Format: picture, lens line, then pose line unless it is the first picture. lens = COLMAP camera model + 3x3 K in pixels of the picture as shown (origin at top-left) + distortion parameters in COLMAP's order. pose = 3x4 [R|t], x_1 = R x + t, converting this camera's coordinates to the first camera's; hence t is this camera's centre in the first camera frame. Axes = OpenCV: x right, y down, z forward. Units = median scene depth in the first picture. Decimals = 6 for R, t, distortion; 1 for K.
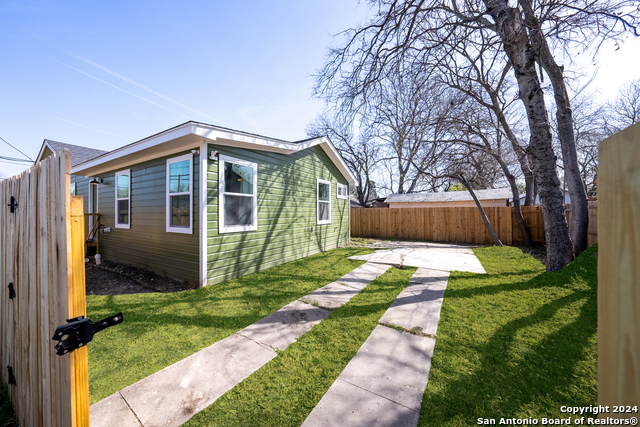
lens RADIAL K [[227.7, 0, 320.0], [0, 227.7, 213.5], [0, 0, 1]] dist [-0.000023, -0.000009]
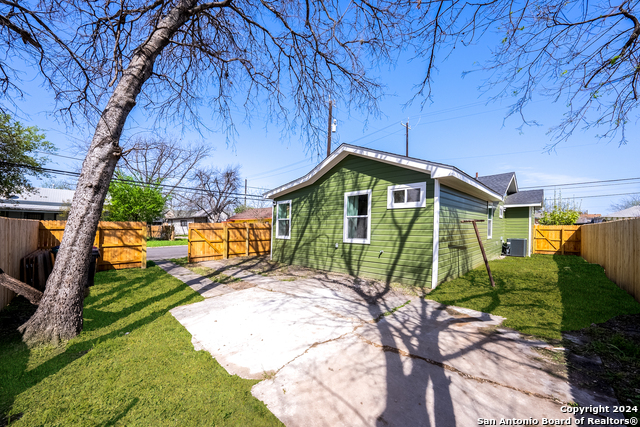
lens RADIAL K [[230.2, 0, 319.8], [0, 230.2, 226.1], [0, 0, 1]] dist [-0.000105, 0.000001]
pose [[-0.242055, 0.000720, -0.970262, 1.088622], [-0.005022, 0.999985, 0.001995, -0.022877], [0.970249, 0.005356, -0.242048, 1.336650]]
